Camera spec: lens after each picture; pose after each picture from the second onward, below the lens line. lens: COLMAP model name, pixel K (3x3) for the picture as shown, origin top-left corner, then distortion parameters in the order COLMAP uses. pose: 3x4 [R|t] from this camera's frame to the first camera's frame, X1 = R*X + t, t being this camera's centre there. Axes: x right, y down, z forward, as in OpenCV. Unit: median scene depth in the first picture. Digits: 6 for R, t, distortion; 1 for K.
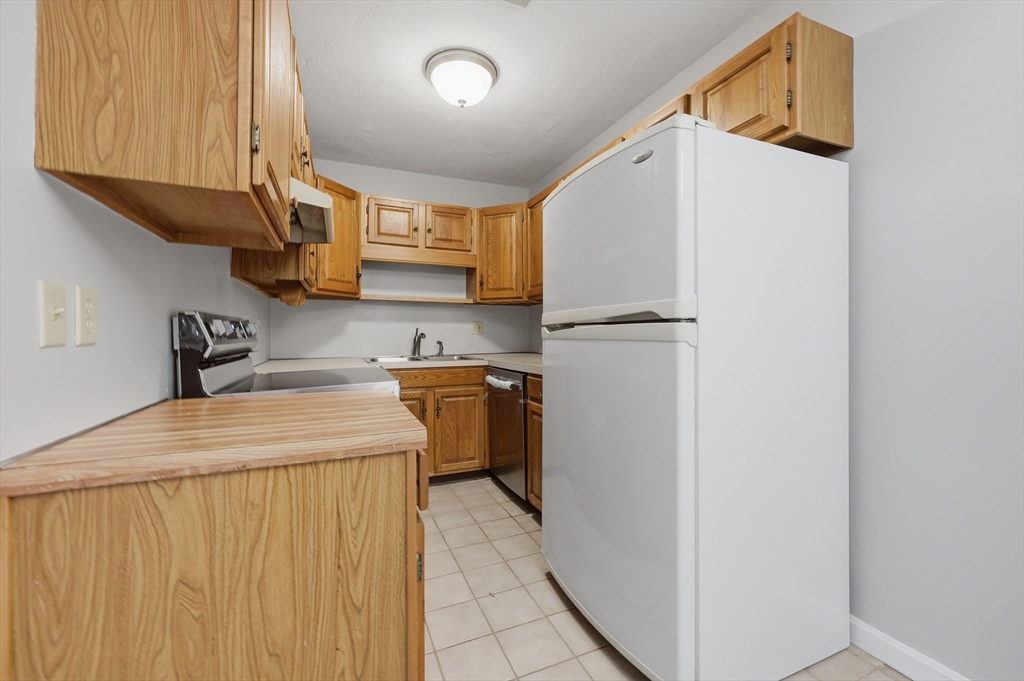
lens RADIAL K [[415.0, 0, 512.3], [0, 415.0, 337.6], [0, 0, 1]] dist [0.000055, 0.000114]
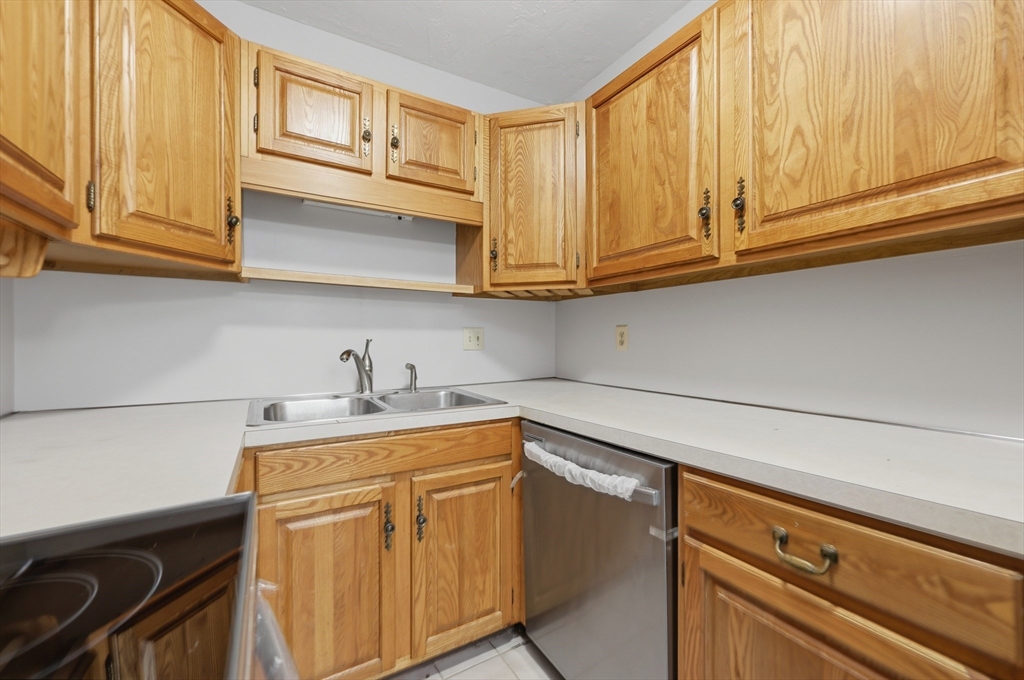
lens RADIAL K [[415.0, 0, 511.1], [0, 415.0, 343.2], [0, 0, 1]] dist [0.000055, 0.000114]
pose [[0.990471, 0.000802, 0.137722, -0.132552], [-0.001106, 0.999997, 0.002131, -0.020333], [-0.137720, -0.002263, 0.990469, 0.498360]]
